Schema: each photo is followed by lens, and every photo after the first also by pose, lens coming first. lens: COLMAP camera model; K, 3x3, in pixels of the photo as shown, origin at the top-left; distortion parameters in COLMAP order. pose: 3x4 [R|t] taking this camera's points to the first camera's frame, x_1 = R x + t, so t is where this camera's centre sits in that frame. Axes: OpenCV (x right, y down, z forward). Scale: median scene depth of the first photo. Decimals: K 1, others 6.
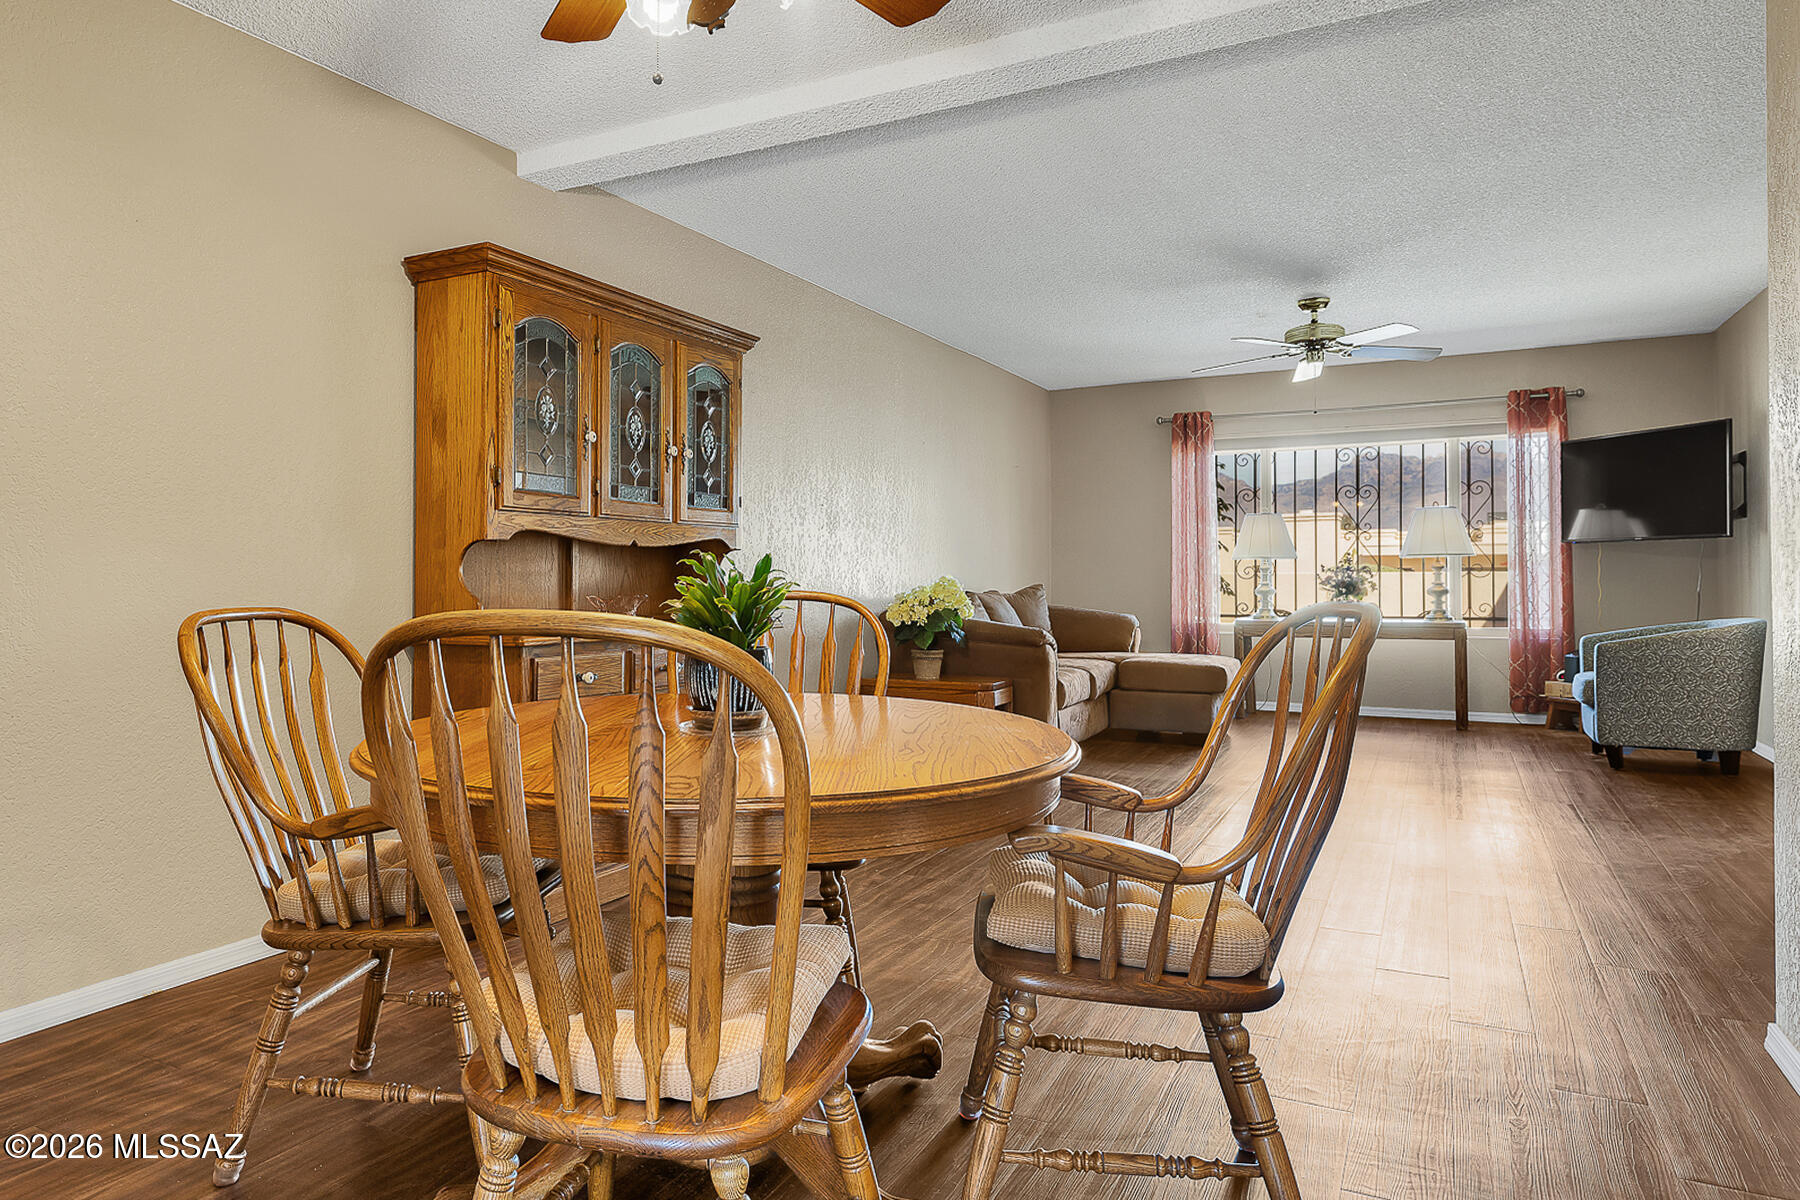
lens RADIAL K [[1157.6, 0, 756.2], [0, 1157.6, 572.4], [0, 0, 1]] dist [0.002952, 0.000966]
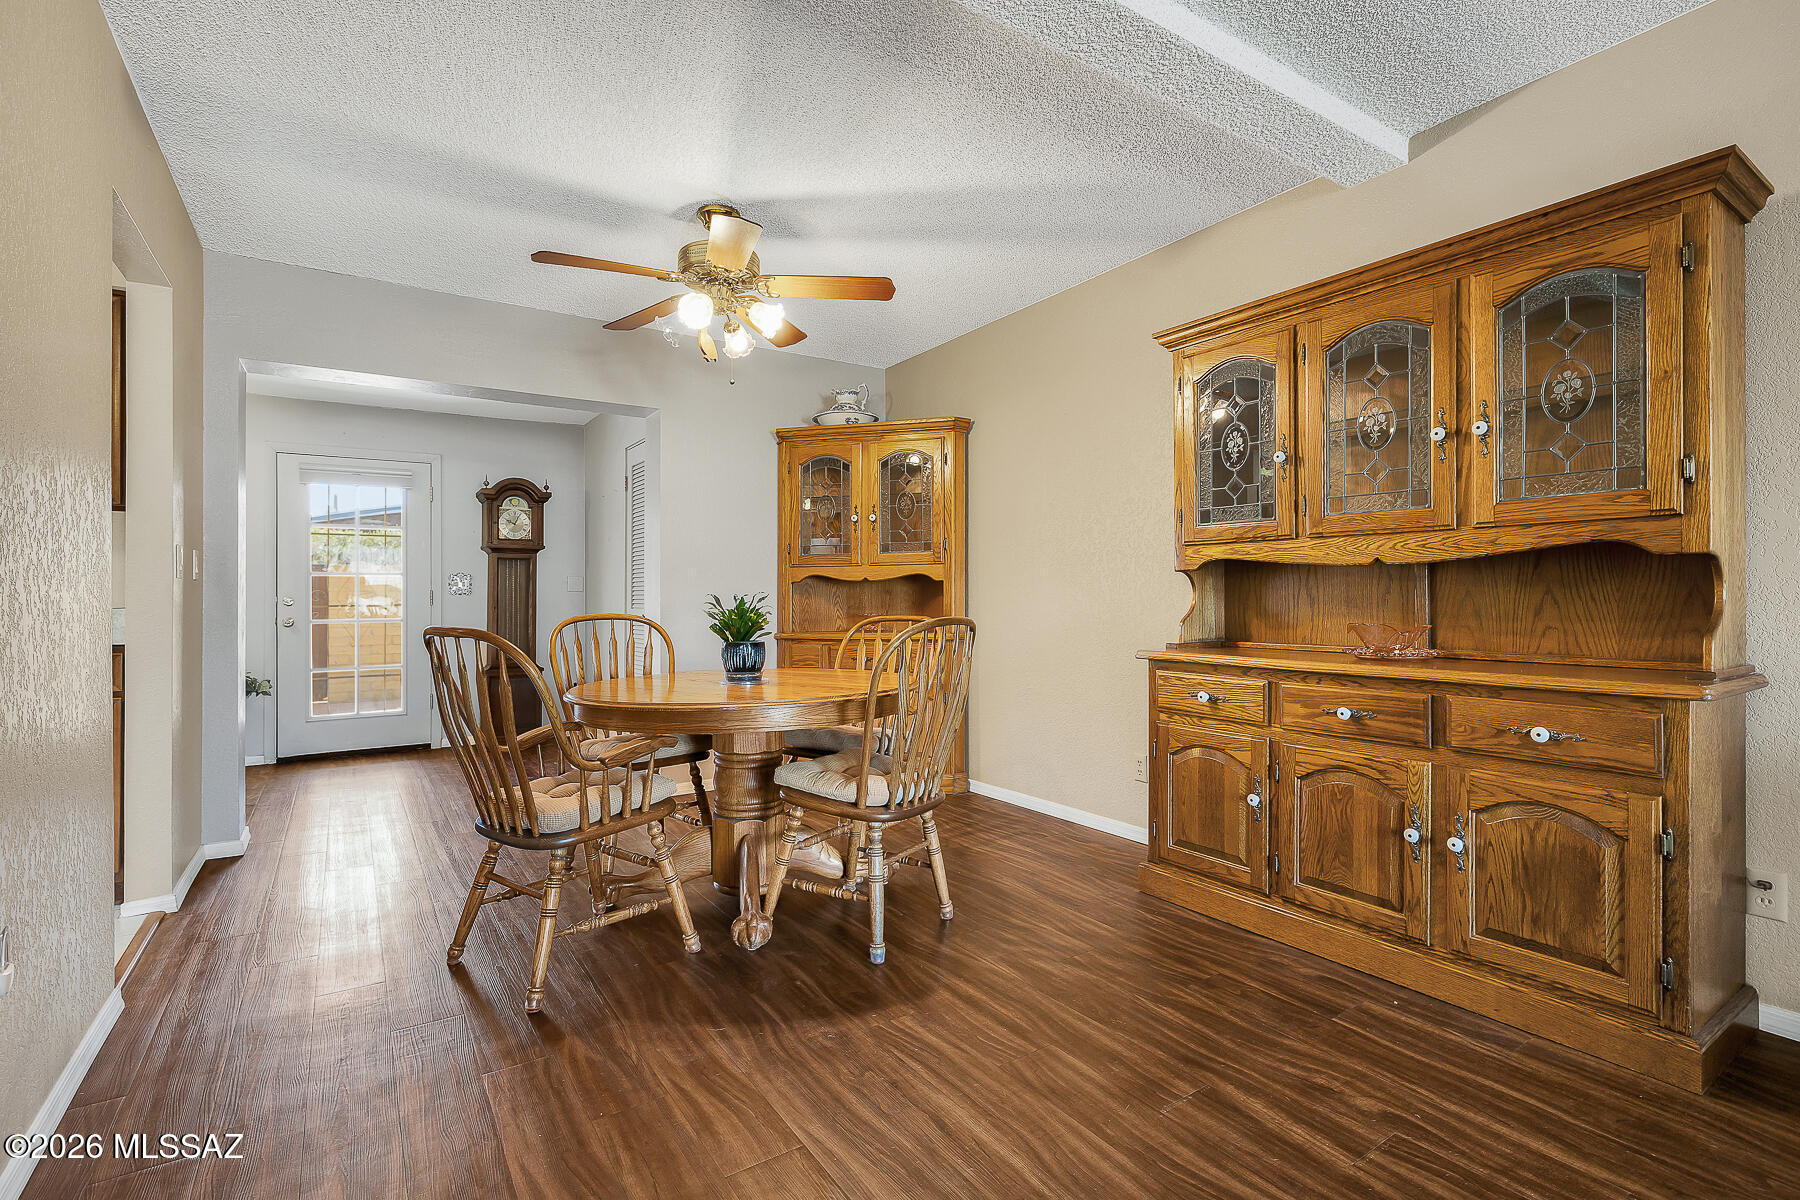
lens RADIAL K [[858.4, 0, 902.7], [0, 858.4, 597.2], [0, 0, 1]] dist [-0.003147, -0.000066]
pose [[-0.444730, 0.004276, -0.895654, 0.320272], [0.009598, 0.999954, 0.000008, -0.001431], [0.895613, -0.008593, -0.444751, 0.517804]]
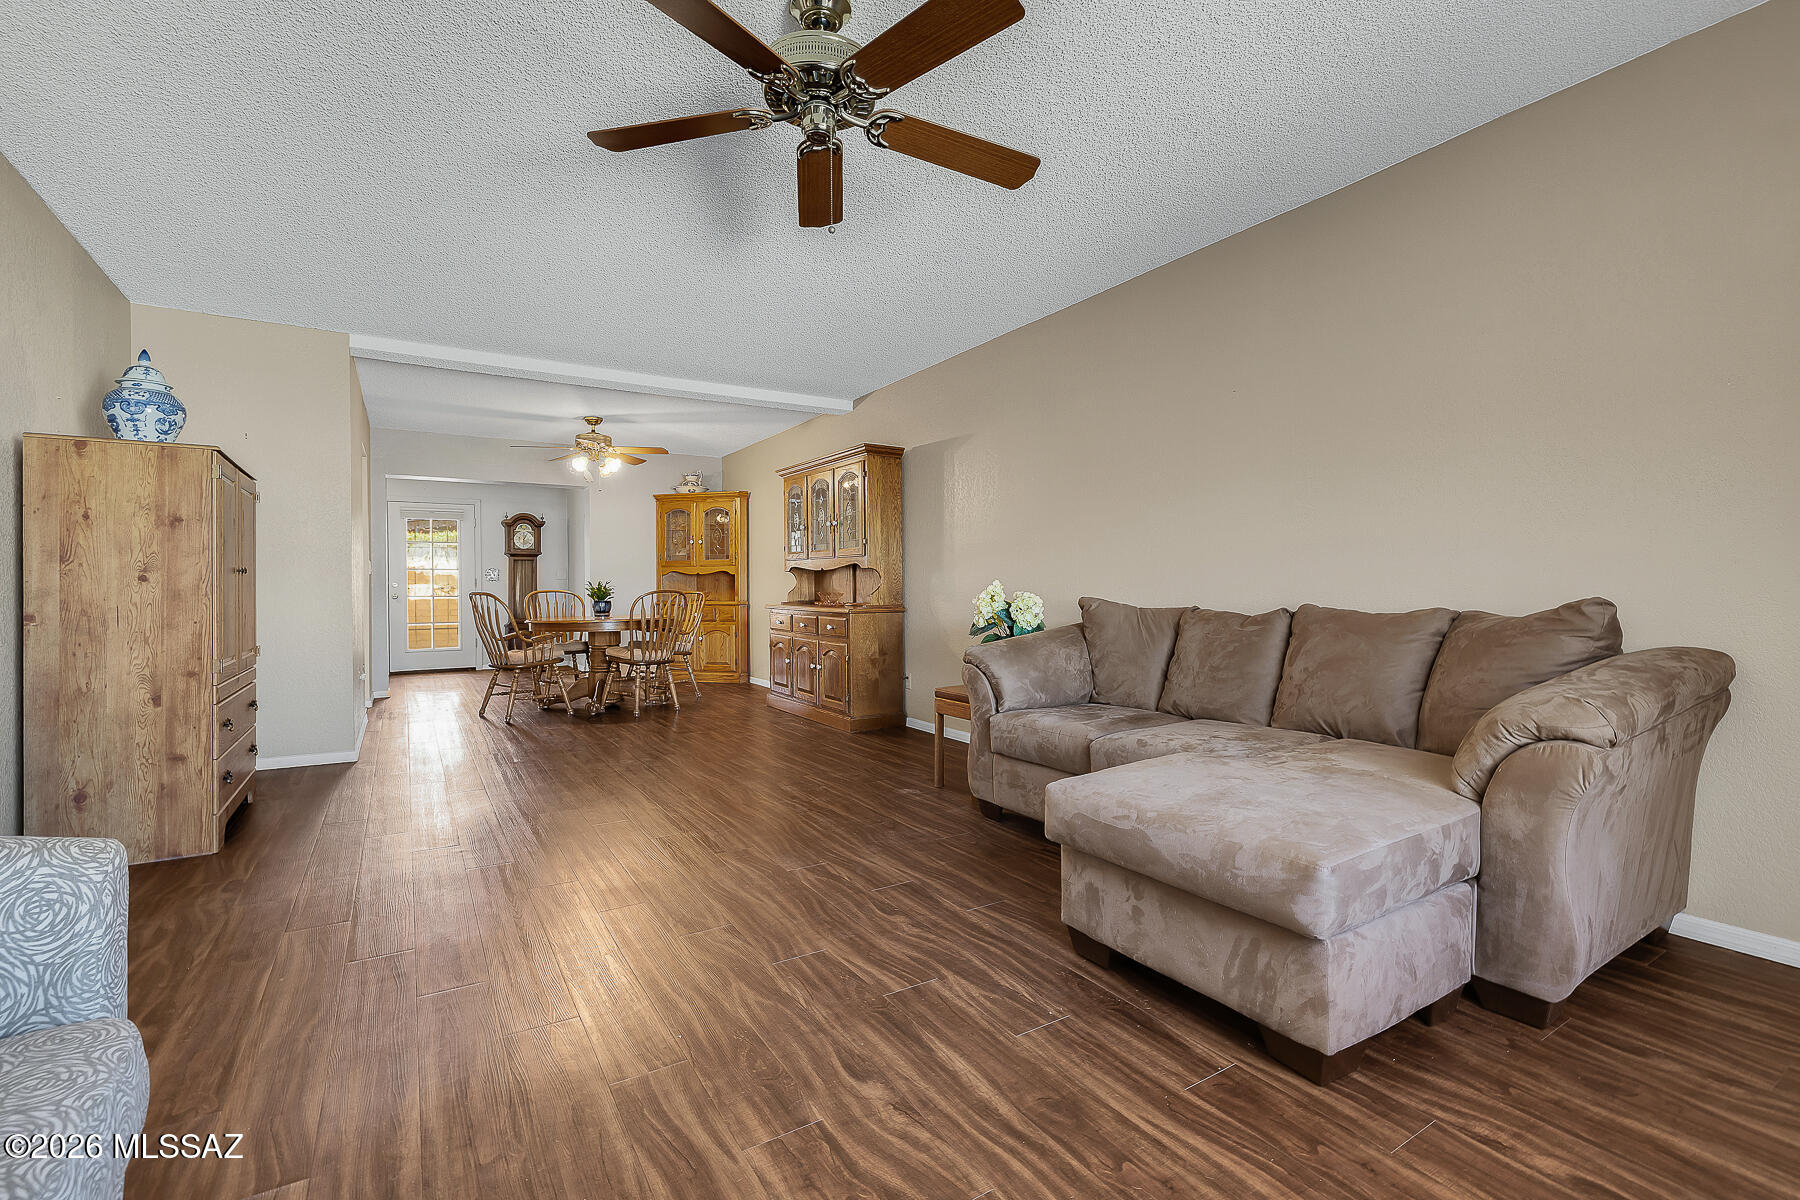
lens RADIAL K [[798.8, 0, 910.1], [0, 798.8, 587.6], [0, 0, 1]] dist [-0.000200, -0.000156]
pose [[-0.452715, 0.009344, -0.891607, 0.639507], [0.008466, 0.999945, 0.006181, 0.000965], [0.891615, -0.004751, -0.452769, 0.989709]]
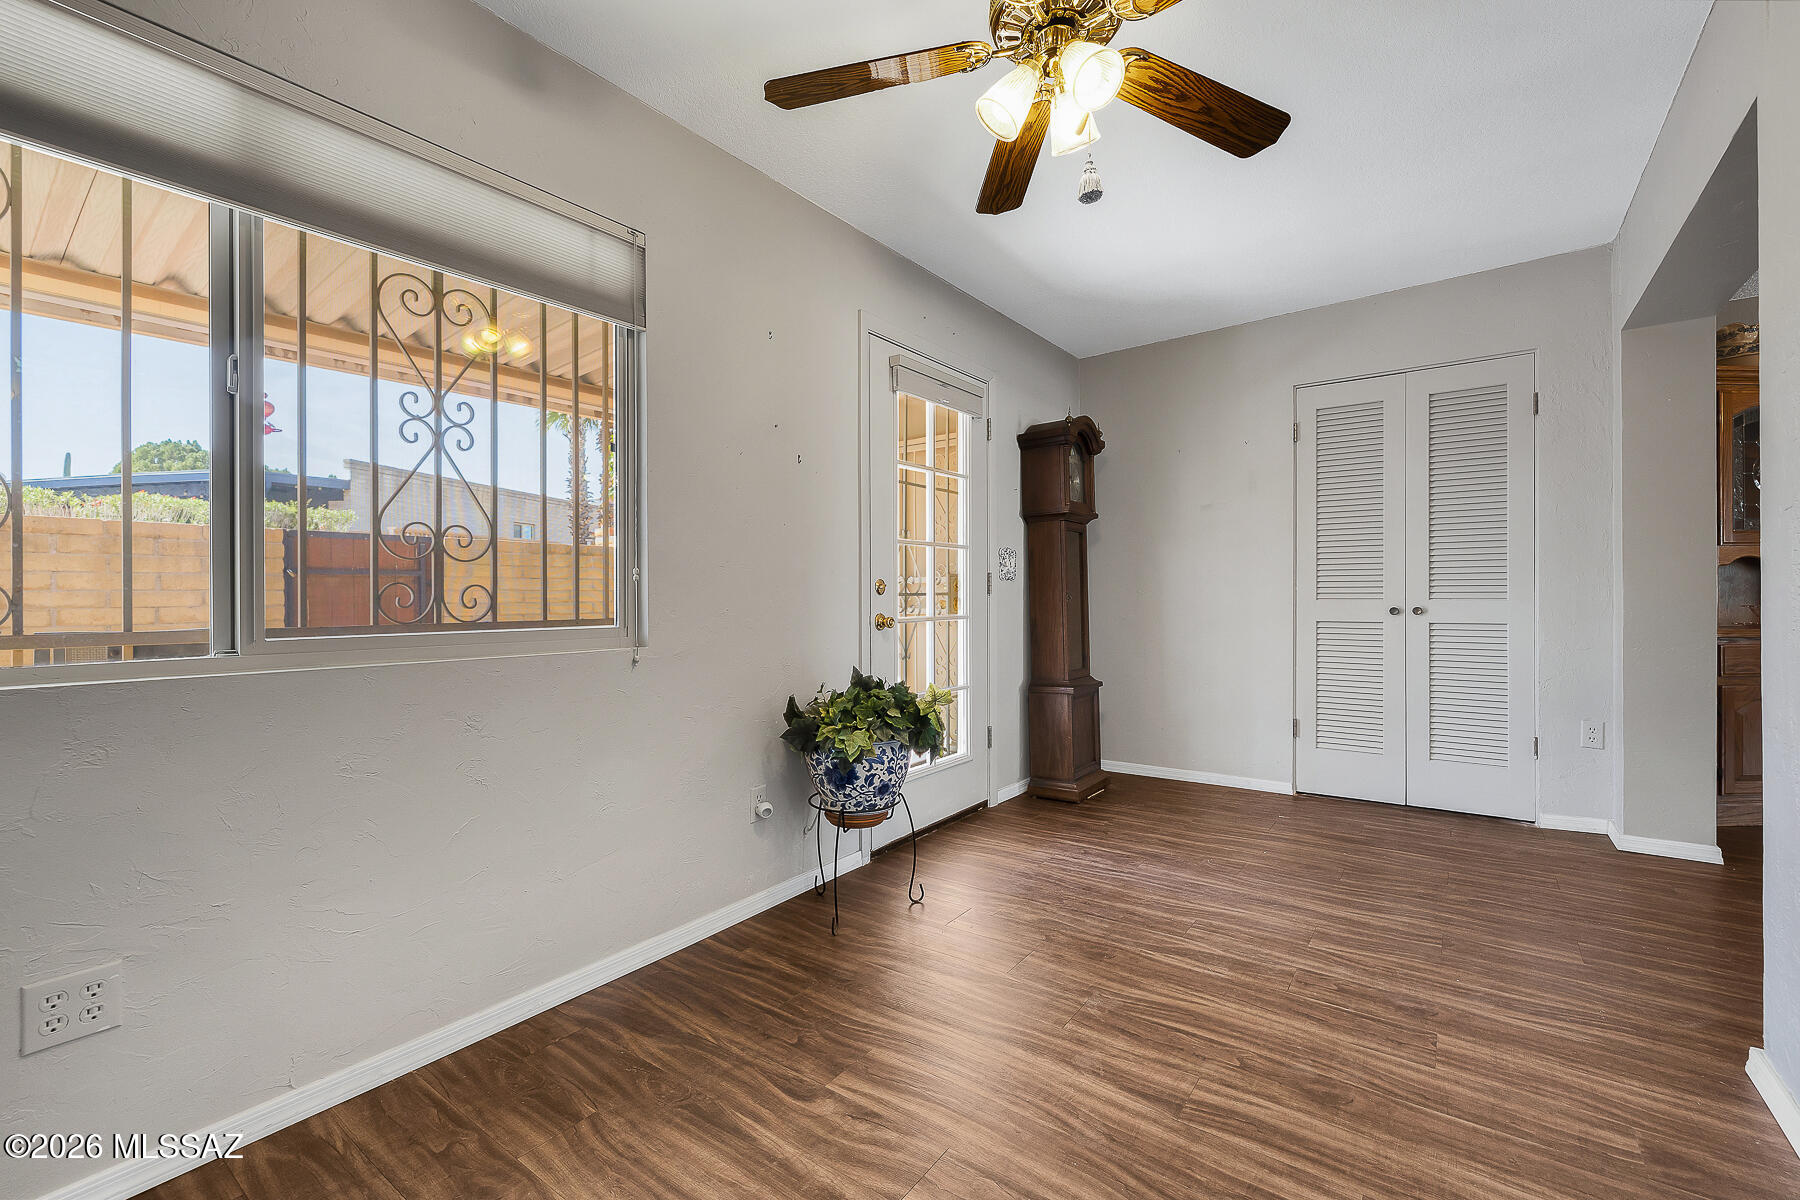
lens RADIAL K [[758.0, 0, 891.6], [0, 758.0, 595.4], [0, 0, 1]] dist [0.001202, 0.000220]
pose [[-0.123088, 0.005309, -0.992382, 0.275894], [0.011430, 0.999927, 0.003932, -0.000577], [0.992330, -0.010859, -0.123140, -0.250648]]
